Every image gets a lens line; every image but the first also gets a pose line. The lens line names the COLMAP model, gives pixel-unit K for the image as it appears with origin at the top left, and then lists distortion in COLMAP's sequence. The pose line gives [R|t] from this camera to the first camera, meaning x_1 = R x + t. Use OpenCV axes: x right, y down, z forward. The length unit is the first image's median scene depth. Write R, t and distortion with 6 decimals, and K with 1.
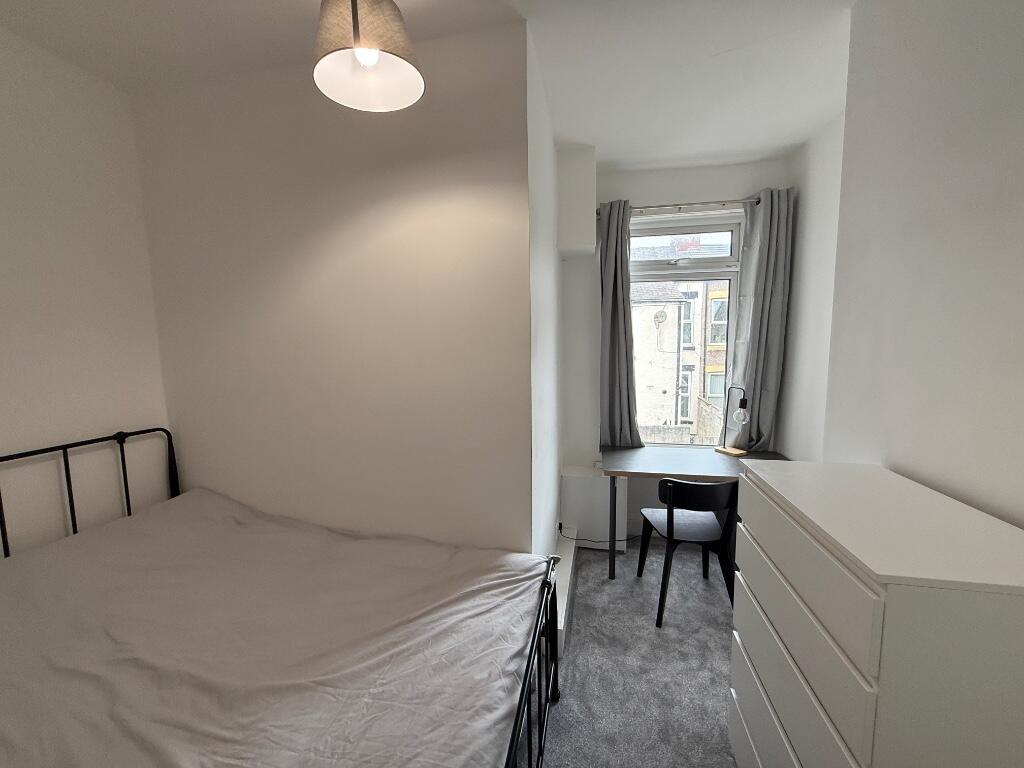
lens RADIAL K [[408.0, 0, 512.0], [0, 408.0, 384.0], [0, 0, 1]] dist [0.000340, 0.000043]
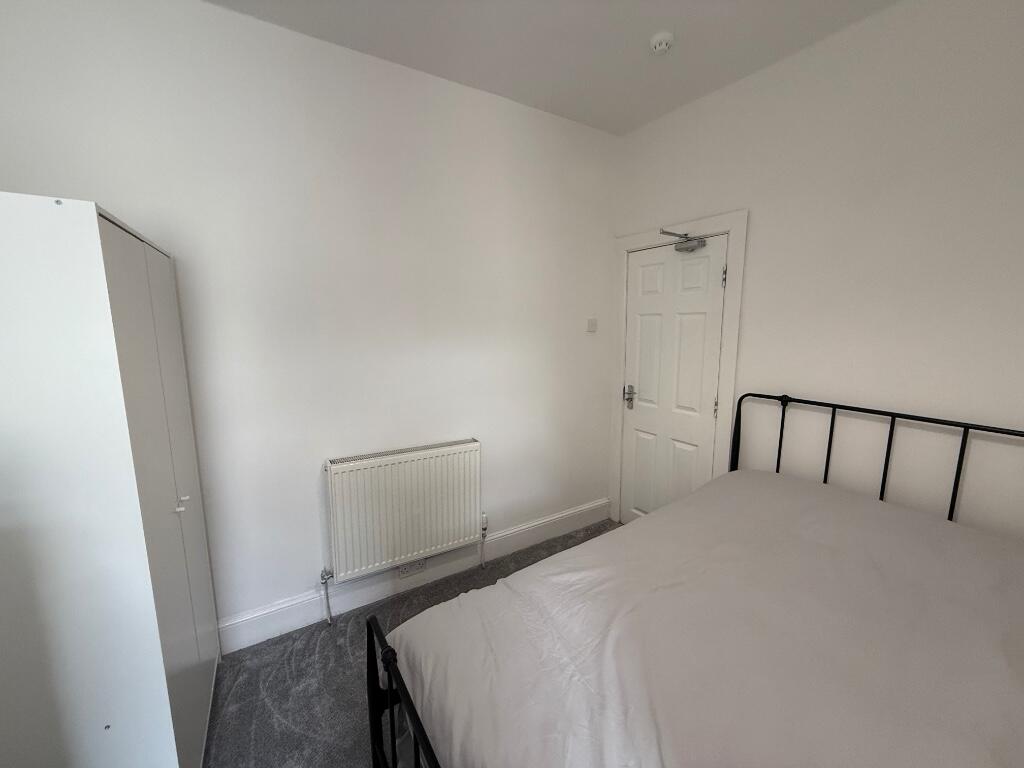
lens RADIAL K [[408.0, 0, 512.0], [0, 408.0, 384.0], [0, 0, 1]] dist [0.000340, 0.000043]
pose [[-0.744035, 0.125625, -0.656224, 0.276206], [-0.049297, 0.969166, 0.241427, -0.131034], [0.666320, 0.211980, -0.714900, 1.224245]]
